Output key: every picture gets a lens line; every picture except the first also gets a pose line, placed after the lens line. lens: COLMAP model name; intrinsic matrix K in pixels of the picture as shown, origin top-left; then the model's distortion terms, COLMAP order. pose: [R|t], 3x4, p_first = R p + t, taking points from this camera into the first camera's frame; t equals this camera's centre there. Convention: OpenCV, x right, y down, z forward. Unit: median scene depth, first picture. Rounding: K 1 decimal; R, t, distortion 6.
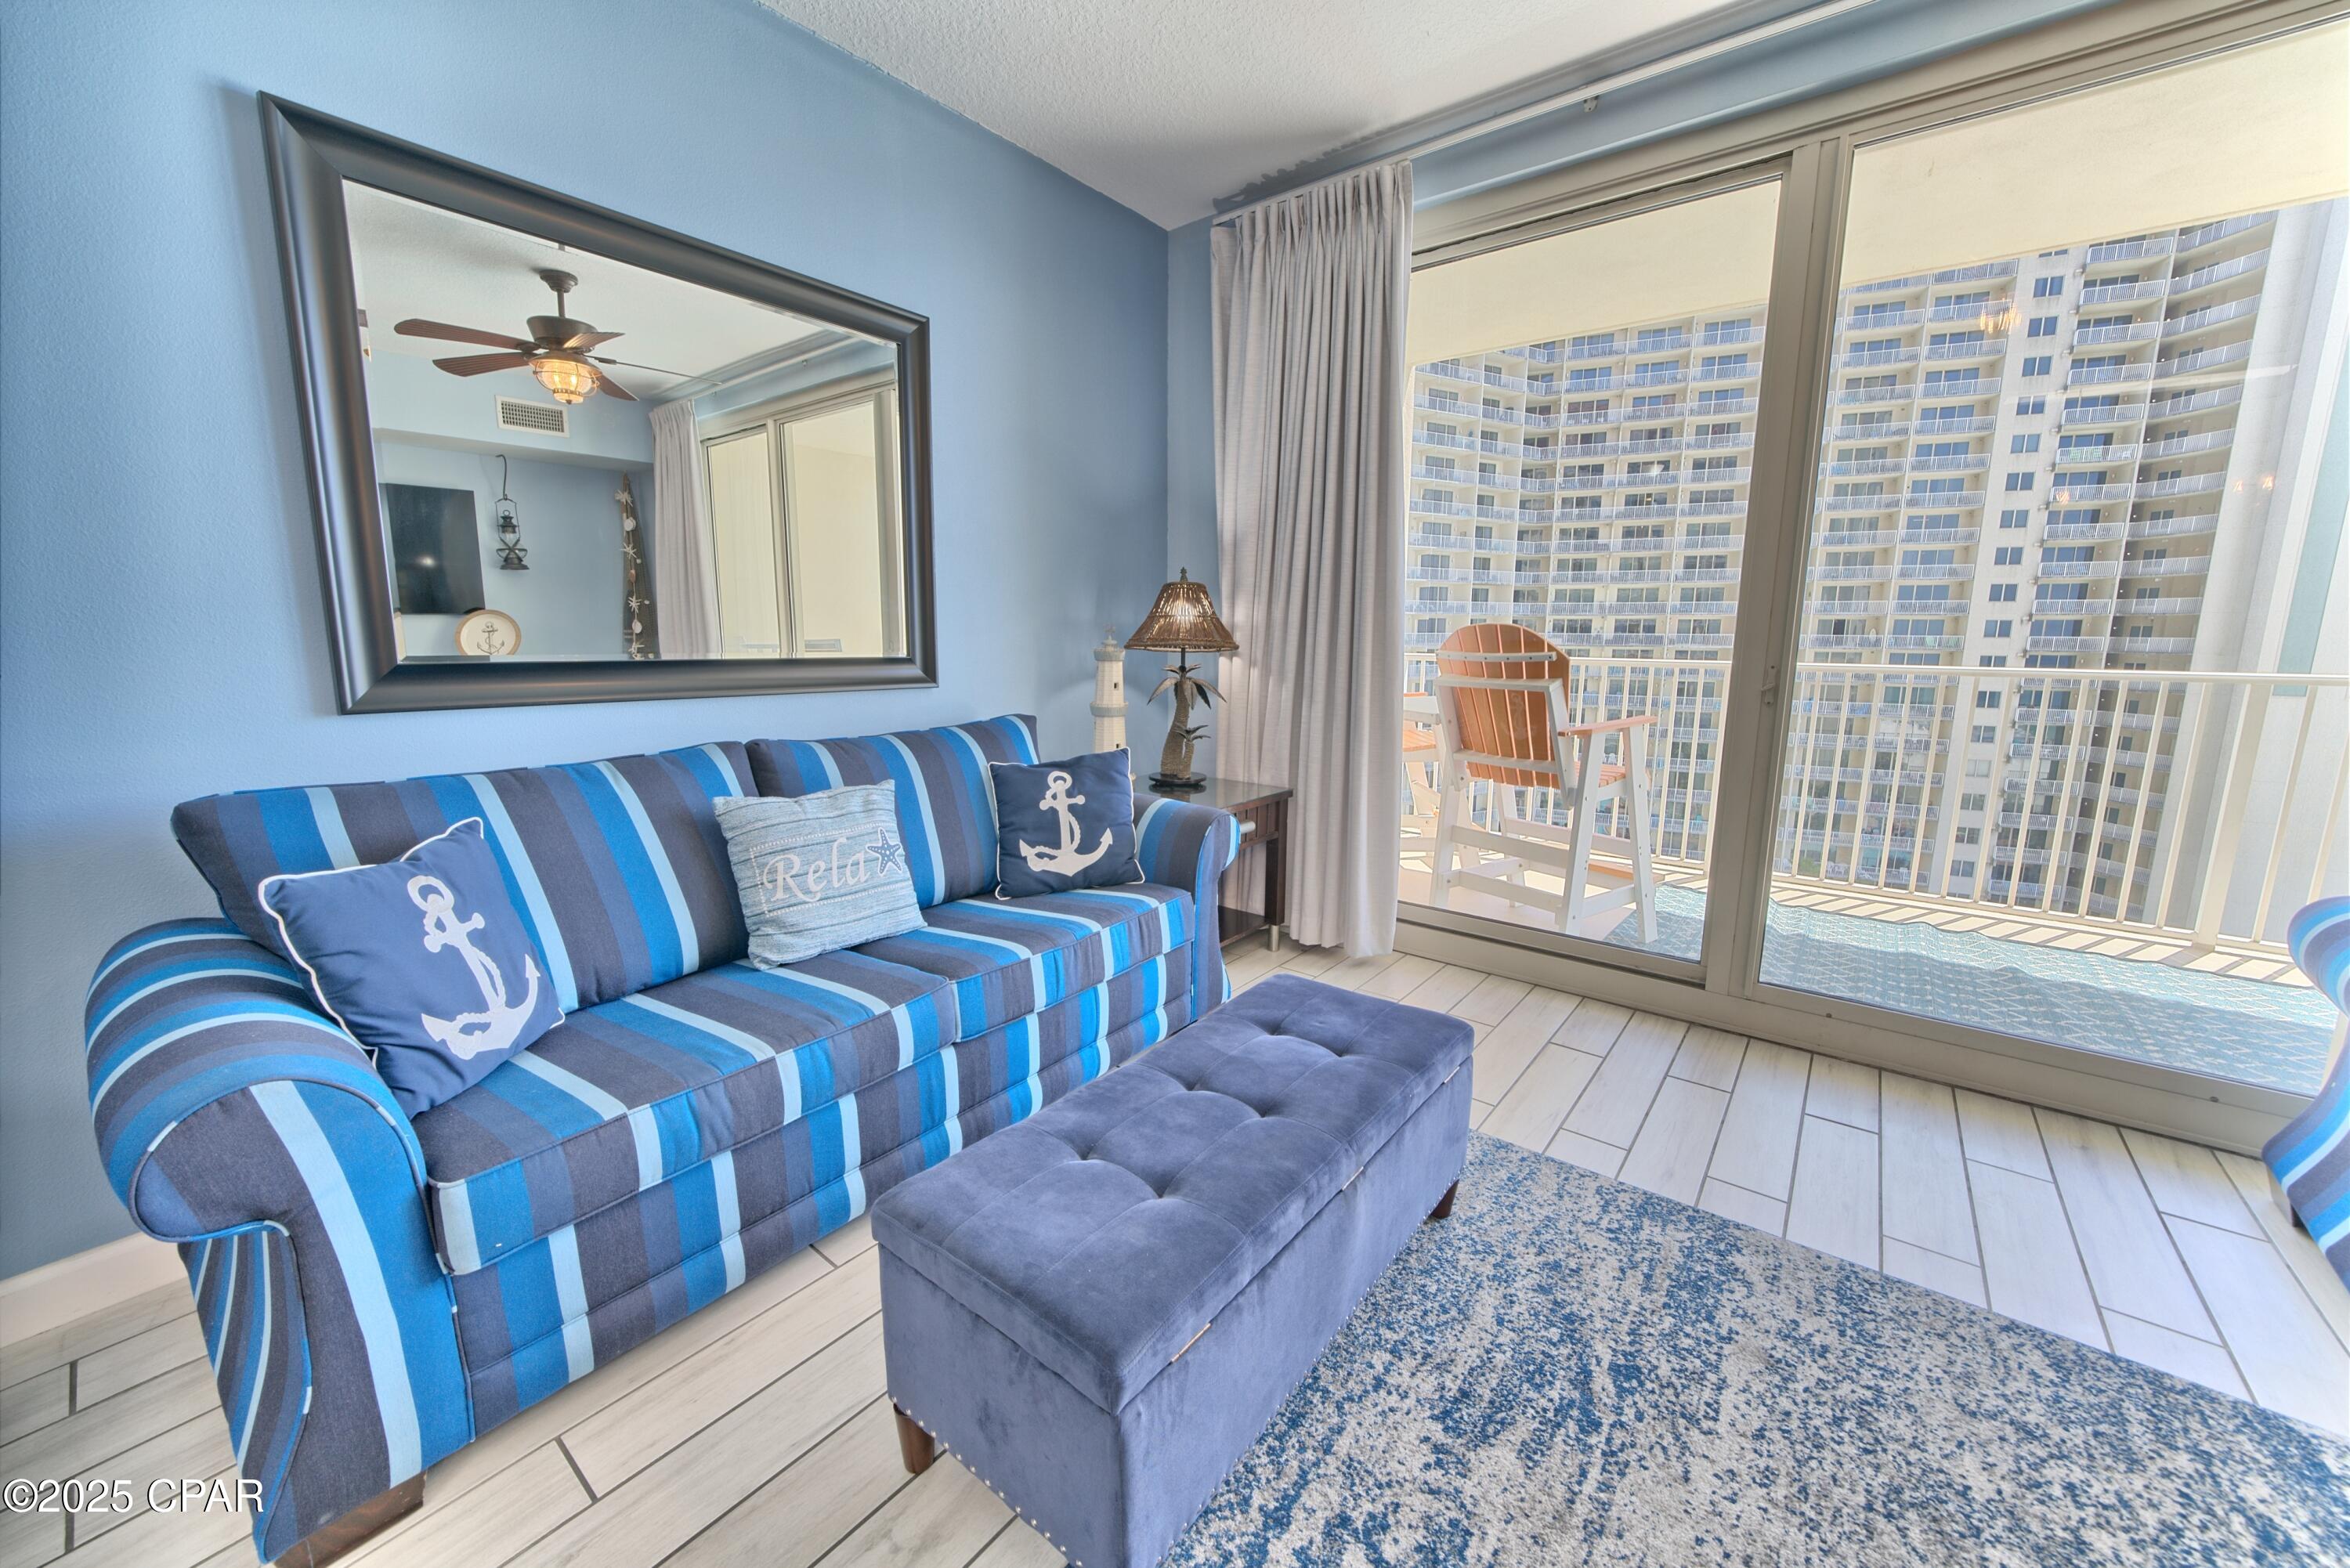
lens RADIAL K [[873.6, 0, 1171.6], [0, 873.6, 779.1], [0, 0, 1]] dist [-0.016950, 0.000297]
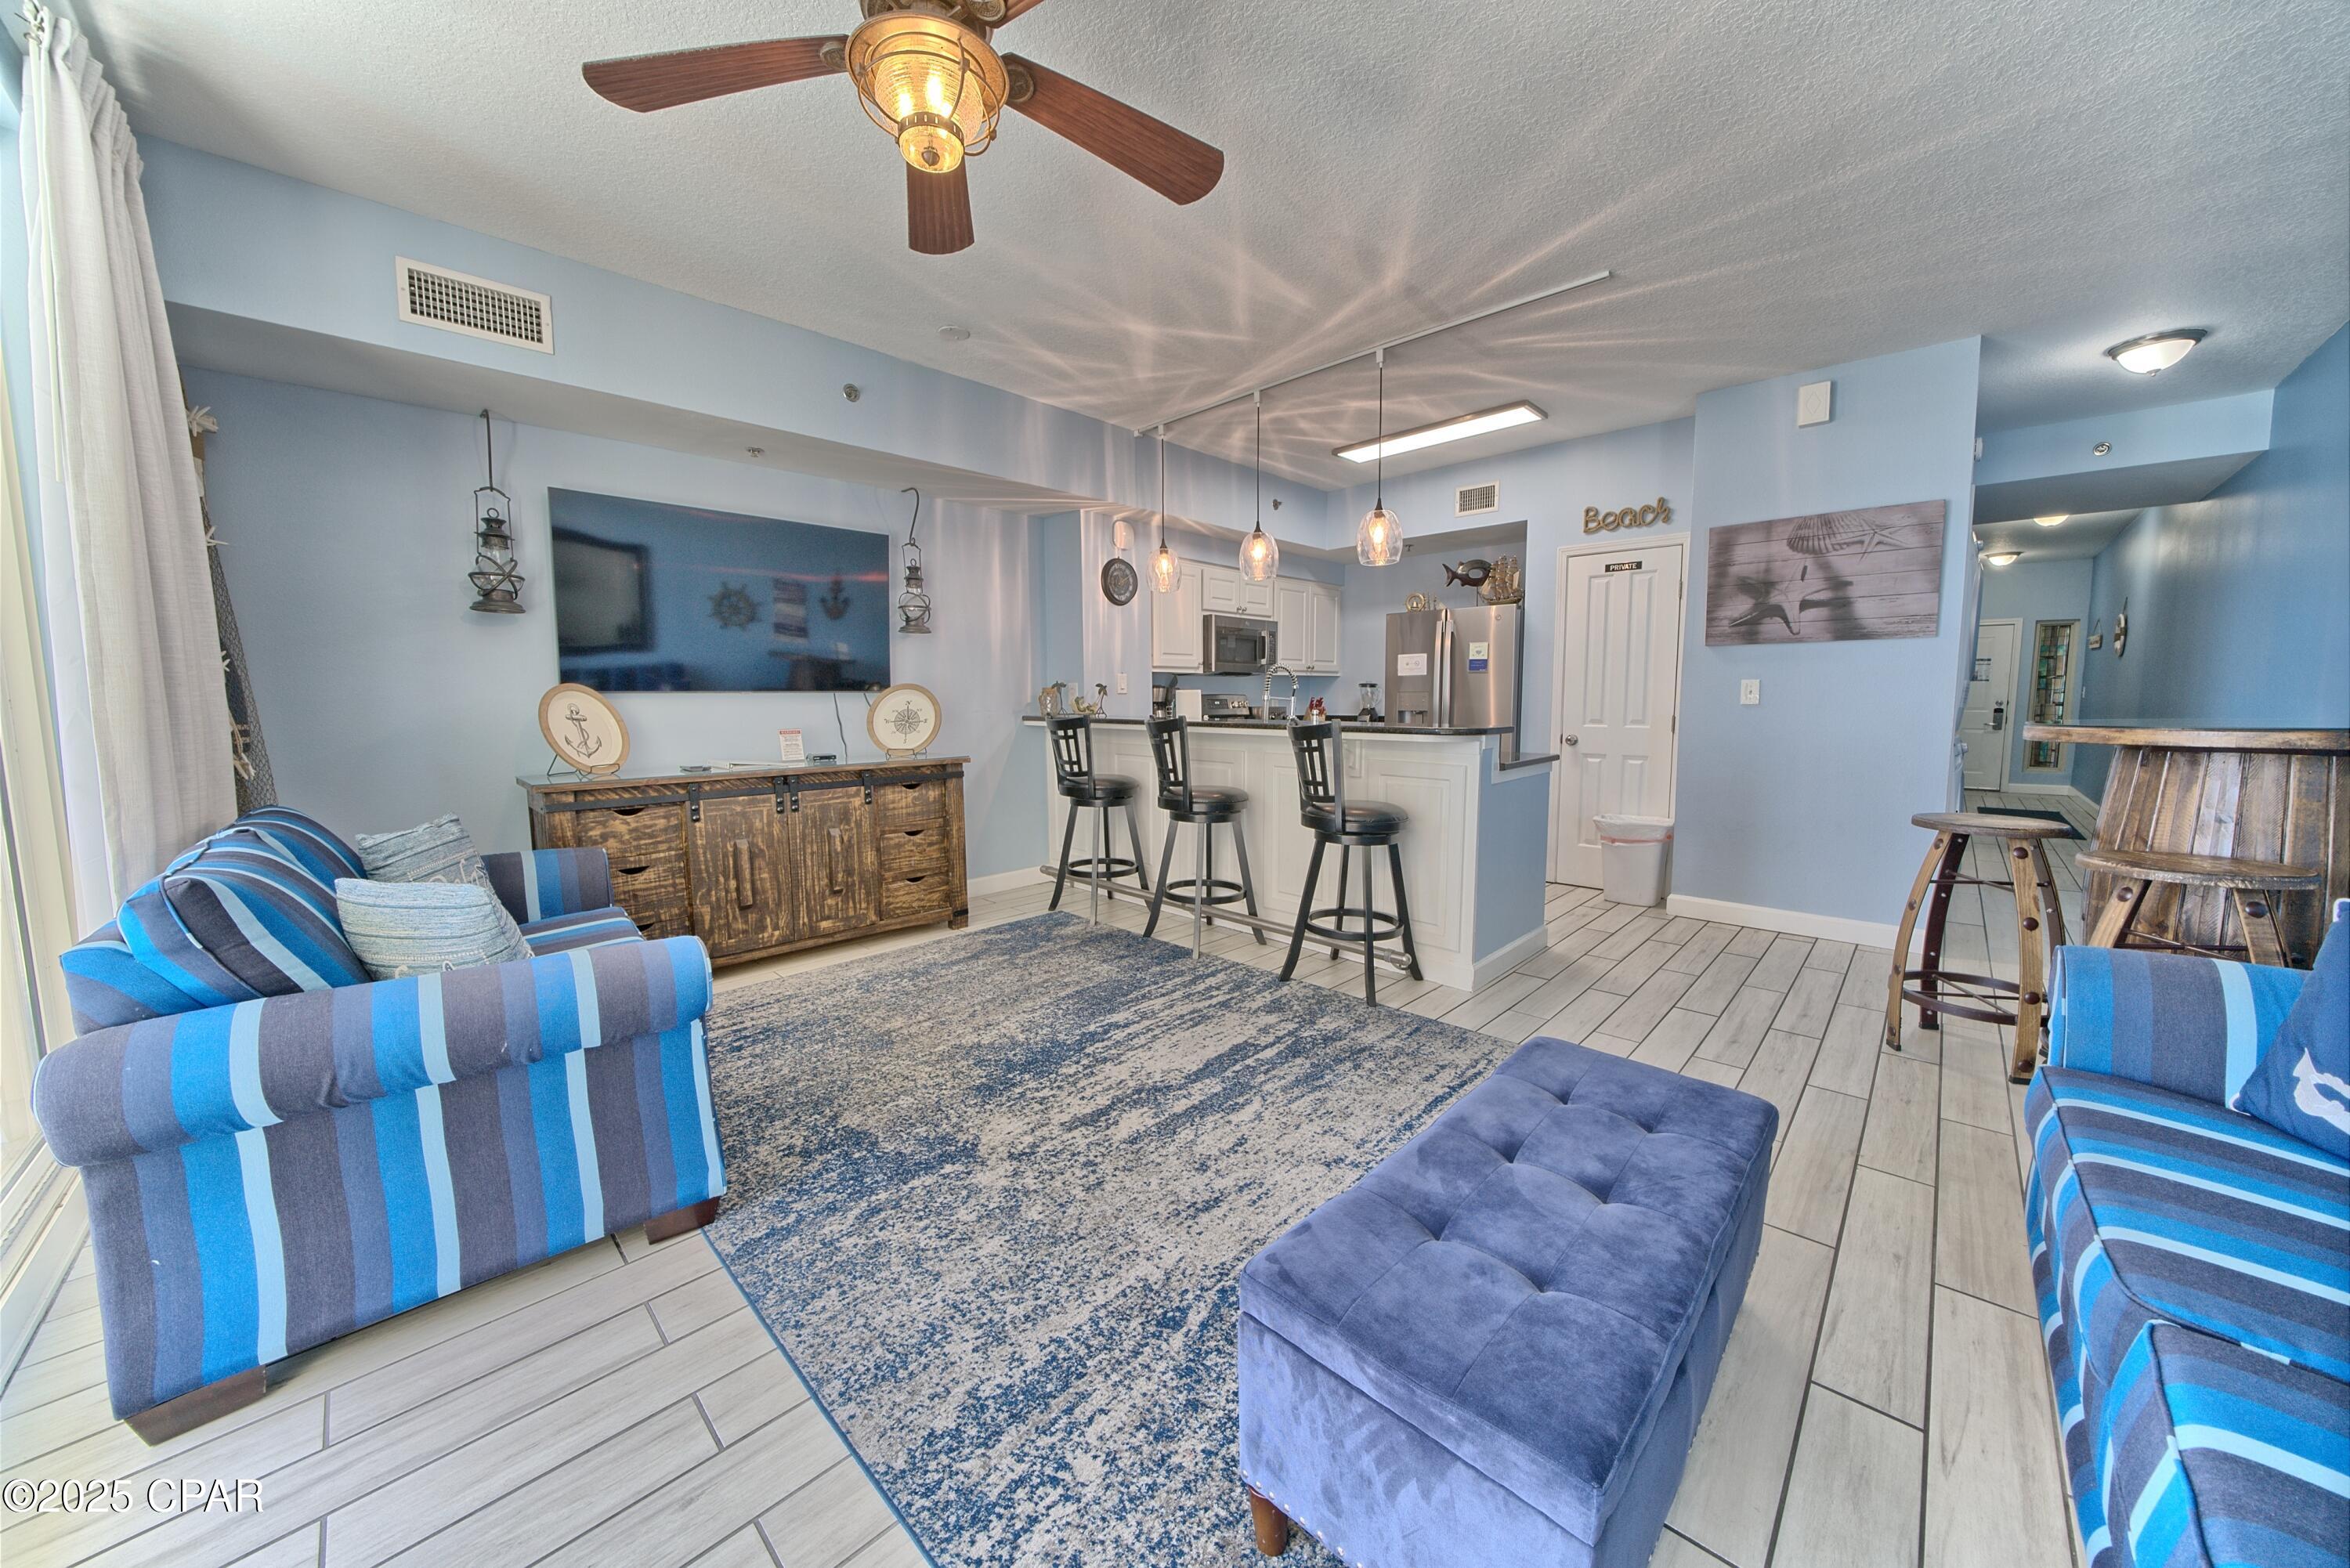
lens RADIAL K [[810.3, 0, 1174.1], [0, 810.3, 776.1], [0, 0, 1]] dist [-0.026614, 0.002285]
pose [[-0.995261, -0.005245, 0.097097, 0.185752], [0.020740, 0.964117, 0.264666, -0.142015], [-0.095001, 0.265426, -0.959439, 0.818805]]
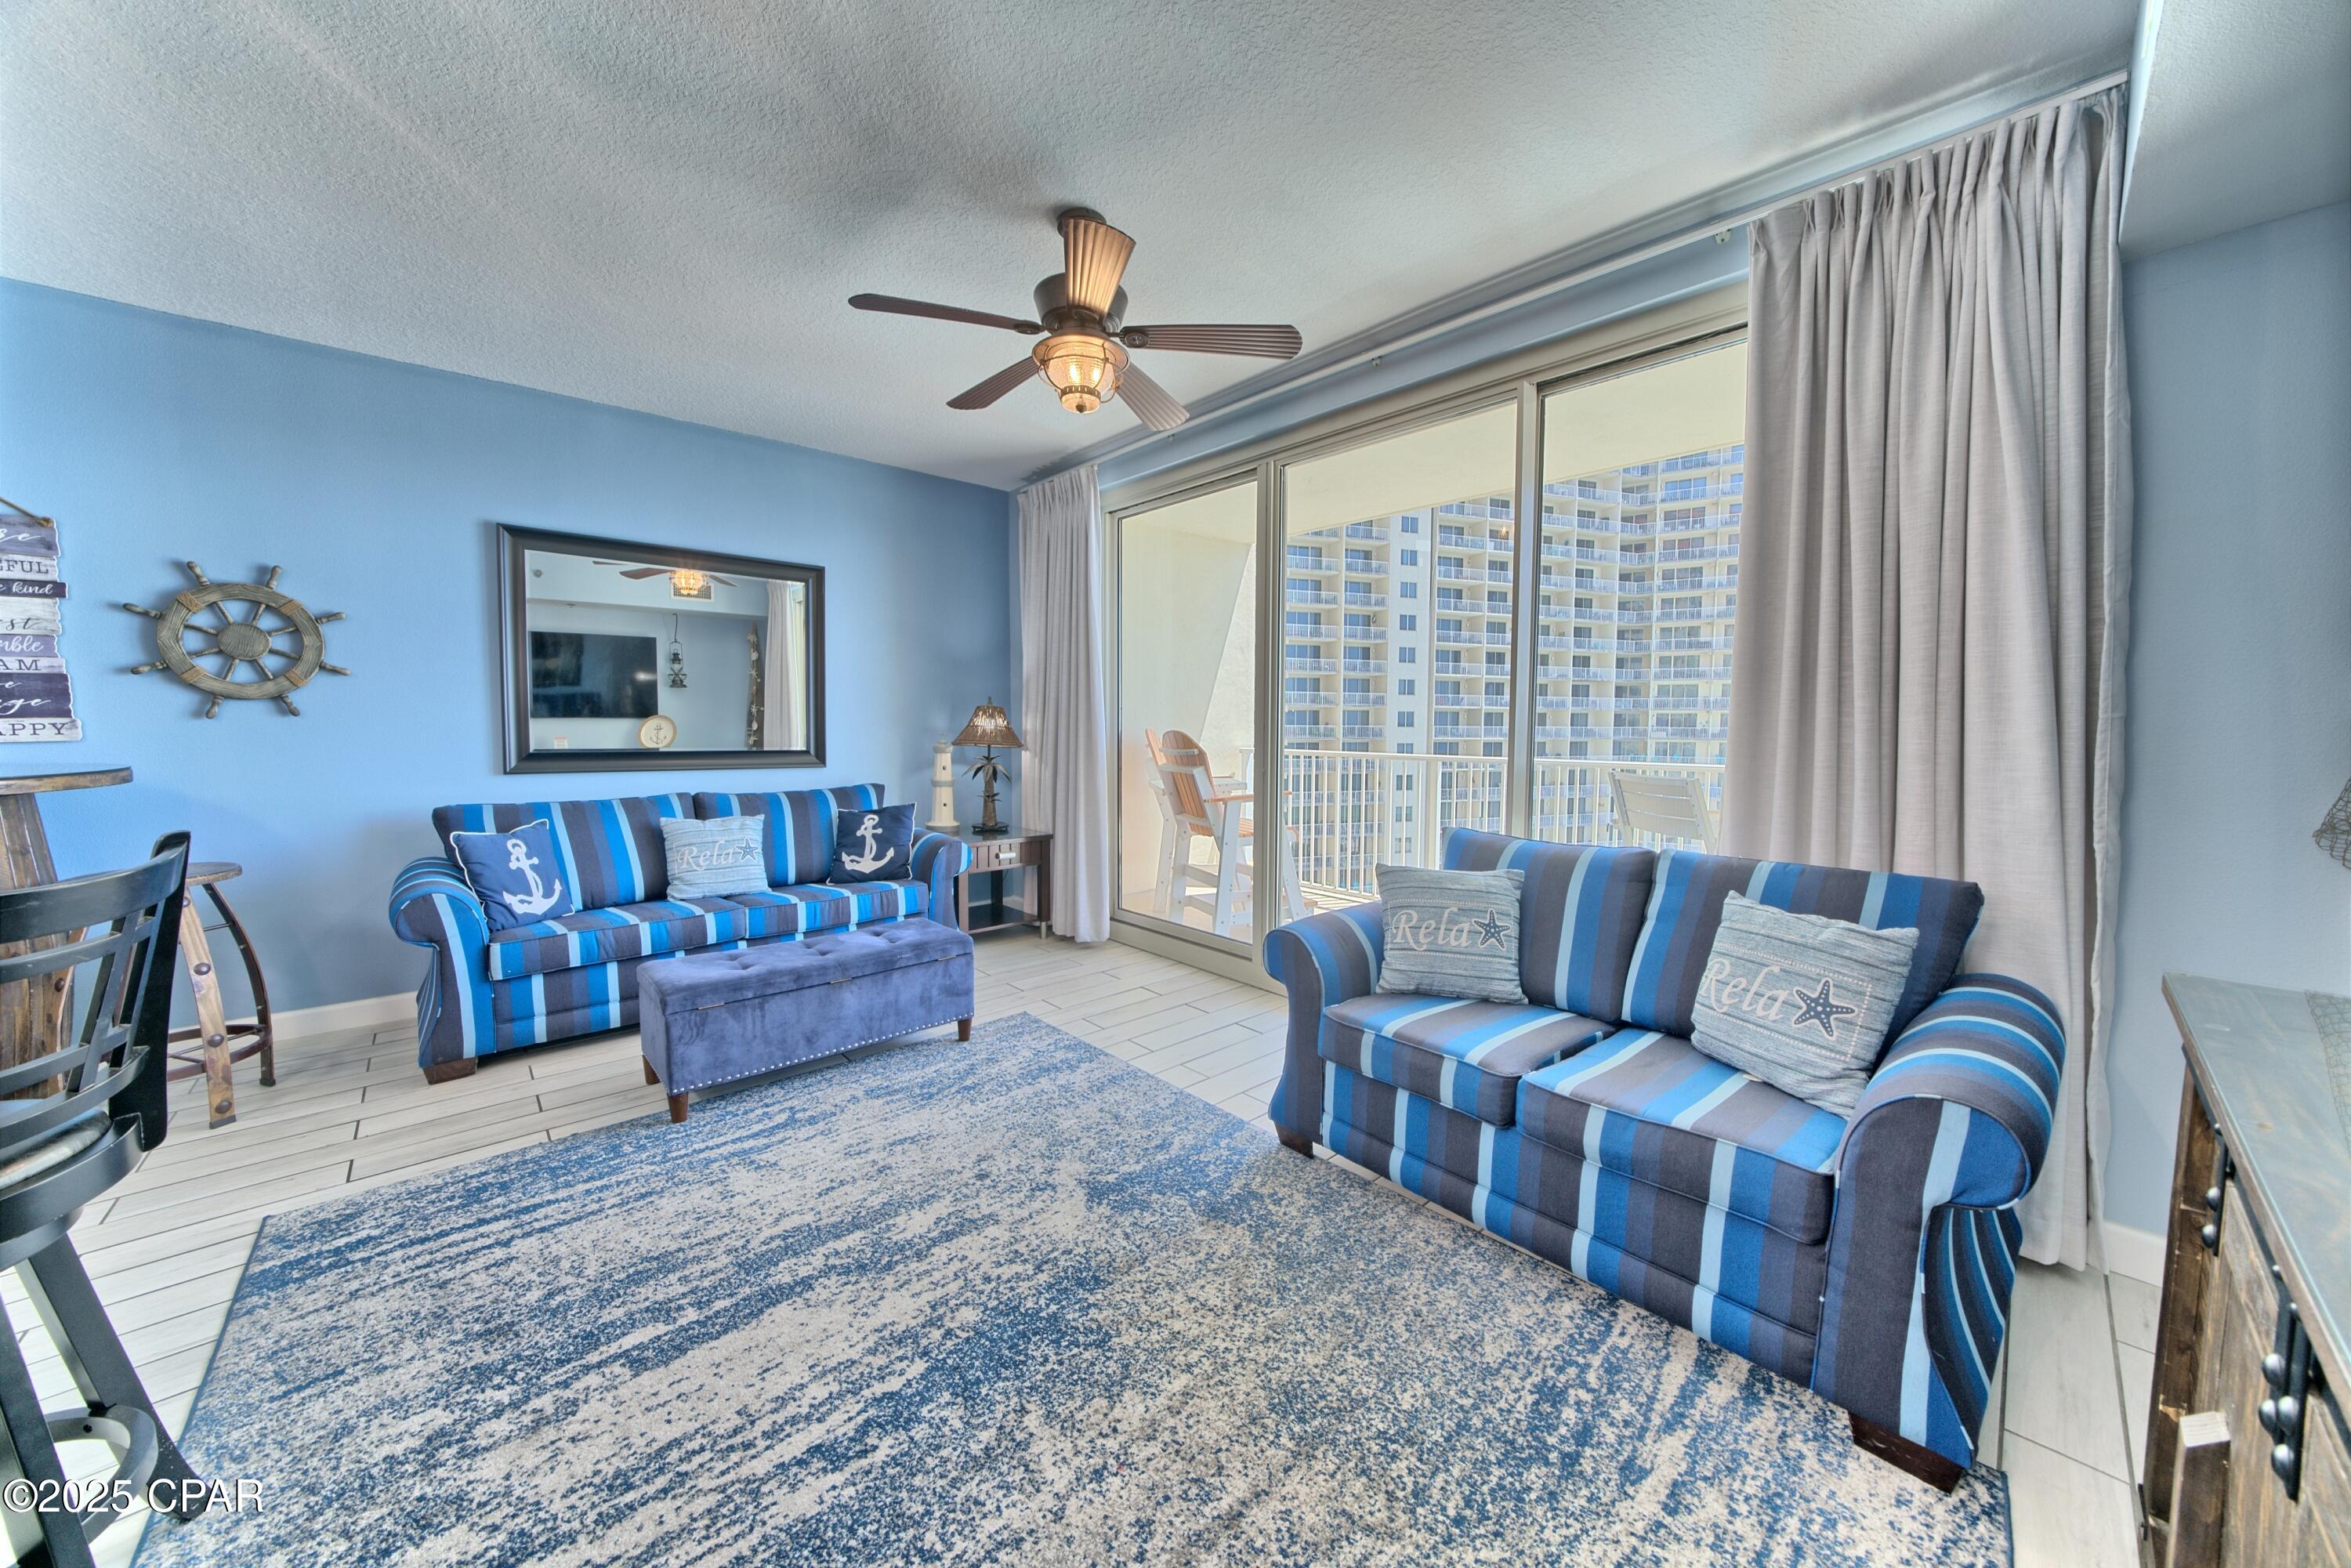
lens RADIAL K [[810.6, 0, 1174.6], [0, 810.6, 776.1], [0, 0, 1]] dist [-0.026614, 0.002285]
pose [[0.988176, 0.011719, -0.152873, 0.586498], [-0.027422, 0.994506, -0.101021, 0.049565], [0.150849, 0.104019, 0.983069, -0.423198]]
